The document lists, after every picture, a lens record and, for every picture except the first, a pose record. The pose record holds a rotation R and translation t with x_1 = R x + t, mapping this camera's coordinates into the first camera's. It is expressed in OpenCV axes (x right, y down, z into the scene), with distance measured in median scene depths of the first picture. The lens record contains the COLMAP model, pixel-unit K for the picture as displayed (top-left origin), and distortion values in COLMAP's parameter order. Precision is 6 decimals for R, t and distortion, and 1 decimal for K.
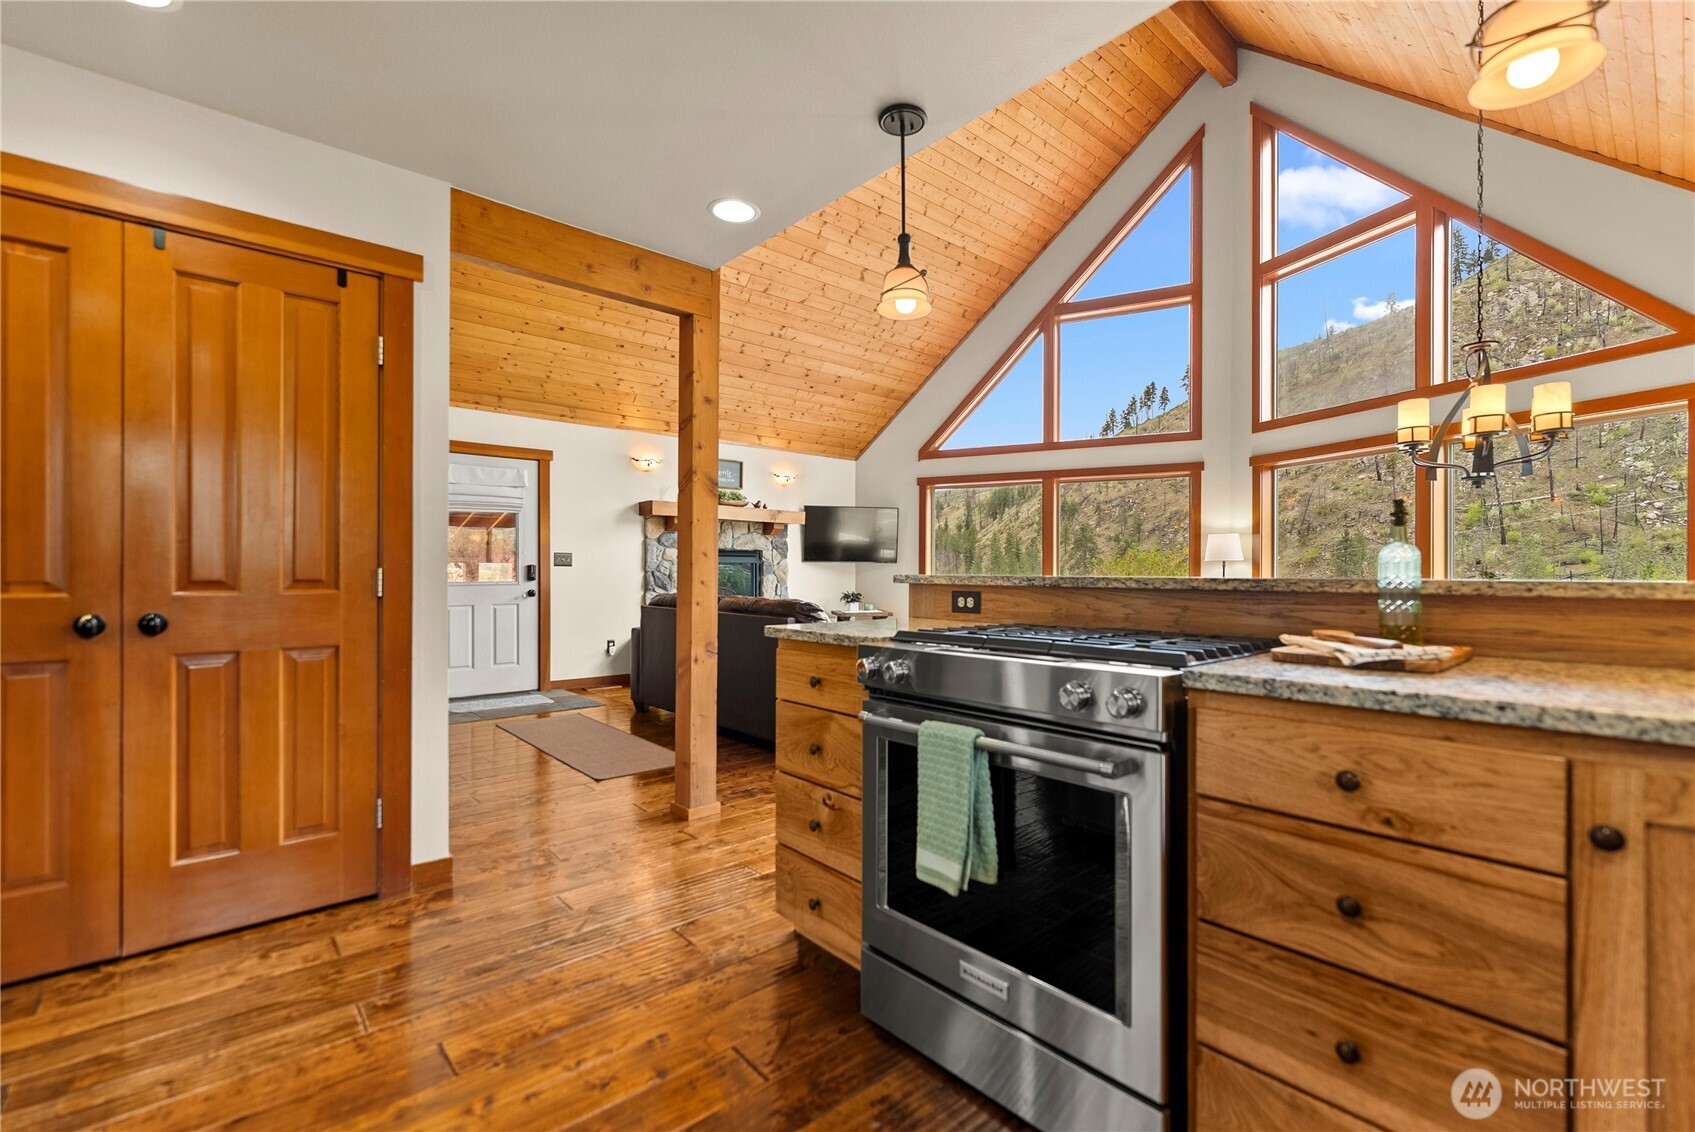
lens RADIAL K [[742.4, 0, 846.7], [0, 742.4, 567.5], [0, 0, 1]] dist [-0.001337, 0.000327]
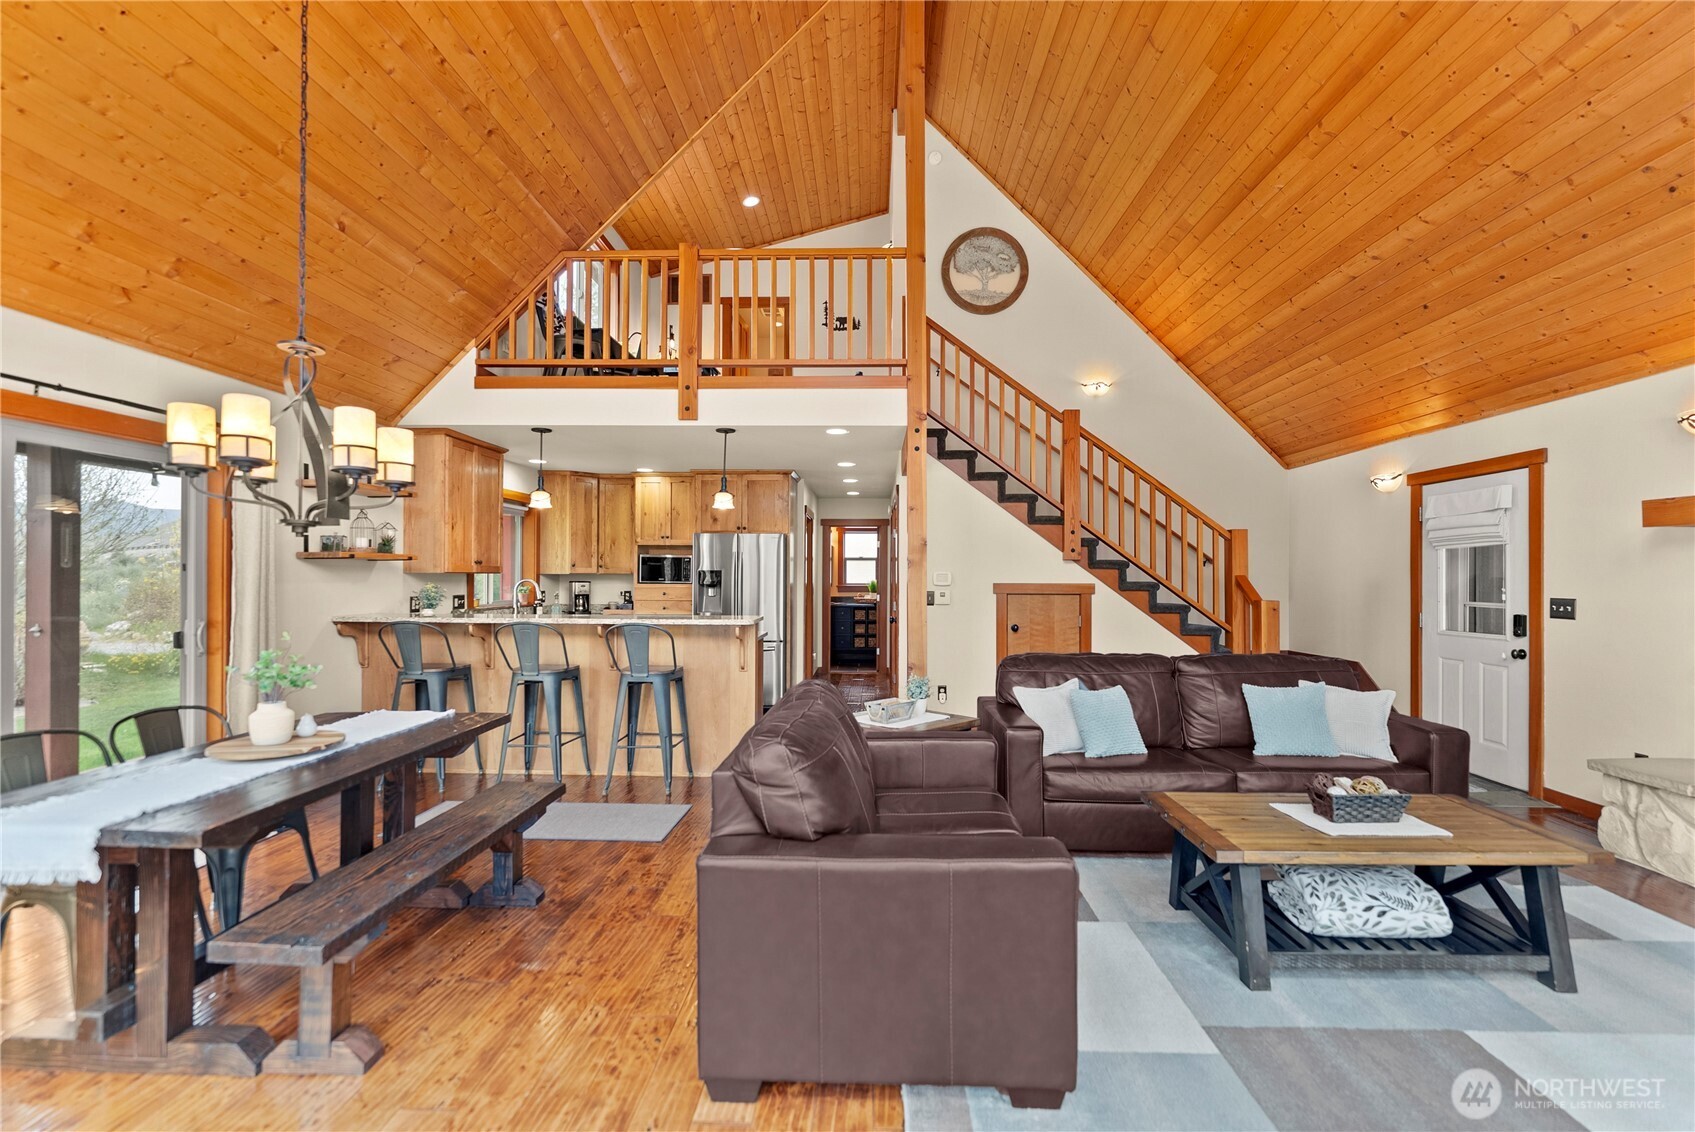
lens RADIAL K [[742.4, 0, 851.4], [0, 742.4, 572.5], [0, 0, 1]] dist [-0.001337, 0.000327]
pose [[-0.684115, -0.009670, -0.729310, 0.420818], [-0.002138, 0.999934, -0.011253, -0.027071], [0.729371, -0.006139, -0.684091, 0.791939]]
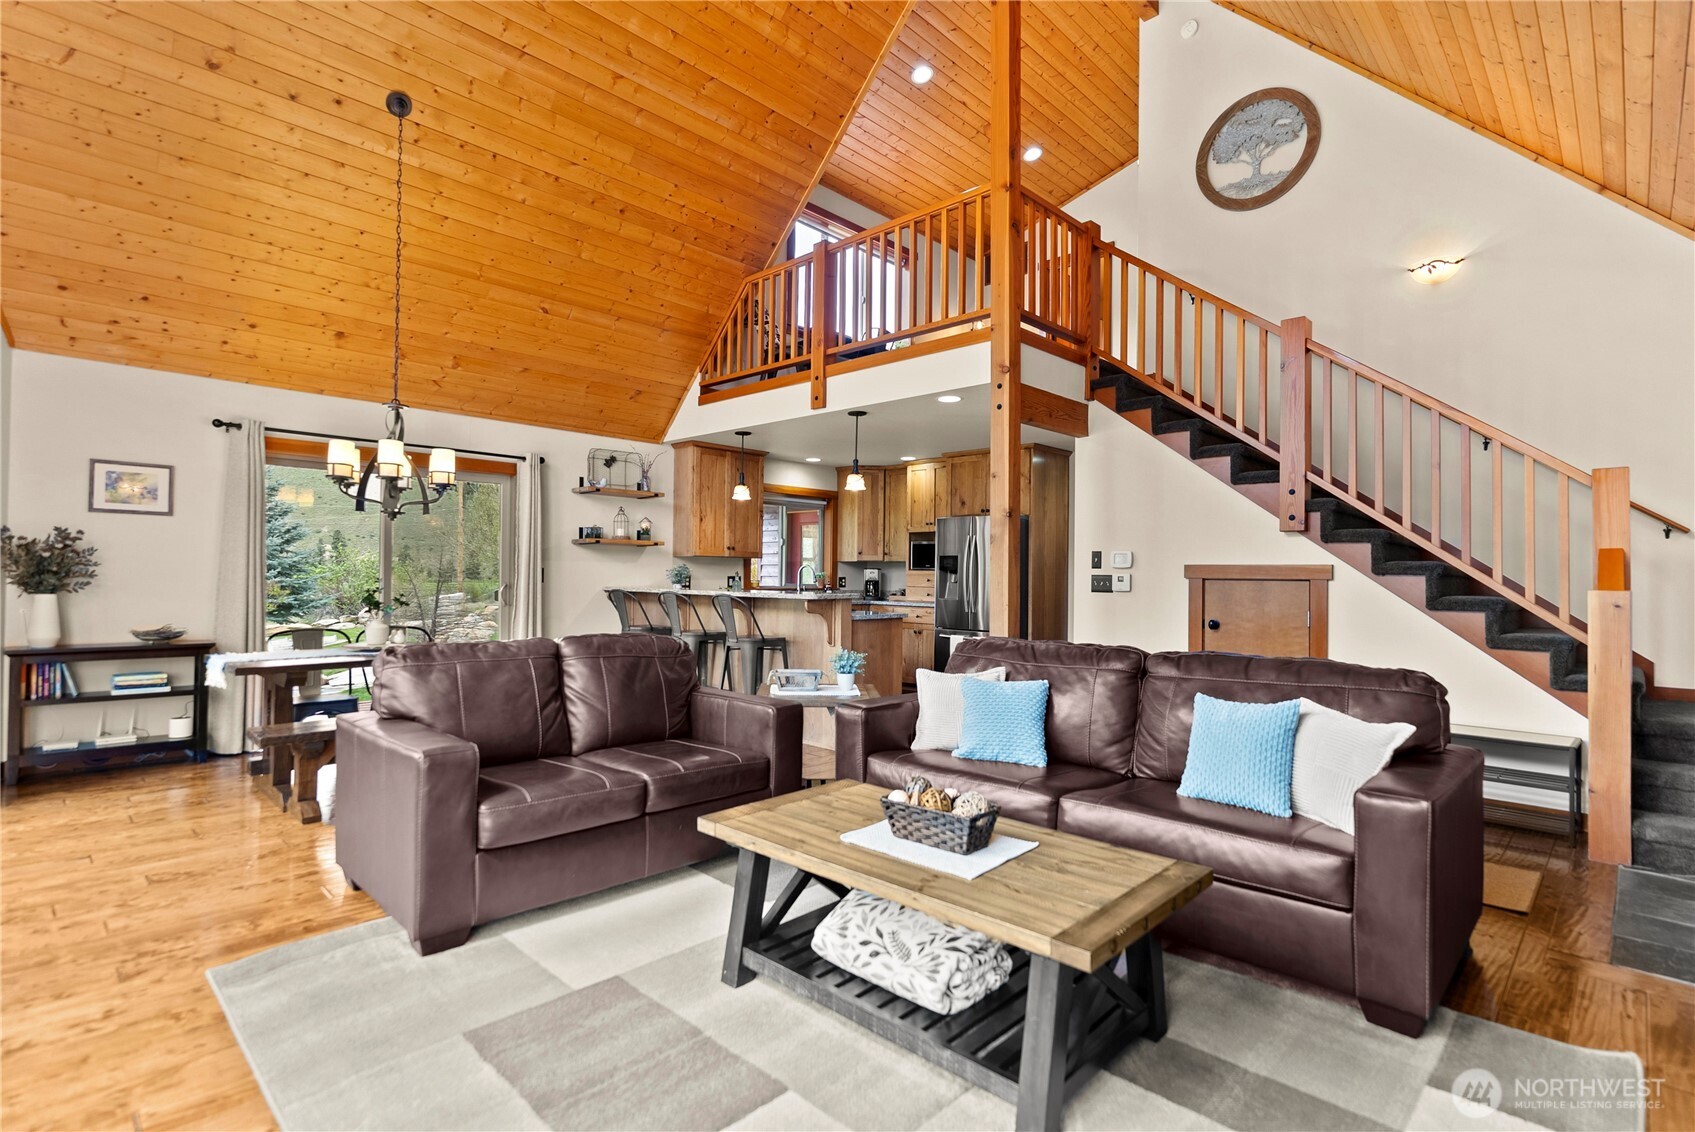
lens RADIAL K [[812.7, 0, 839.4], [0, 812.7, 568.4], [0, 0, 1]] dist [0.003717, -0.001339]
pose [[-0.996723, -0.015852, -0.079325, 0.092178], [-0.014826, 0.999799, -0.013506, -0.009690], [0.079523, -0.012285, -0.996757, 0.992206]]
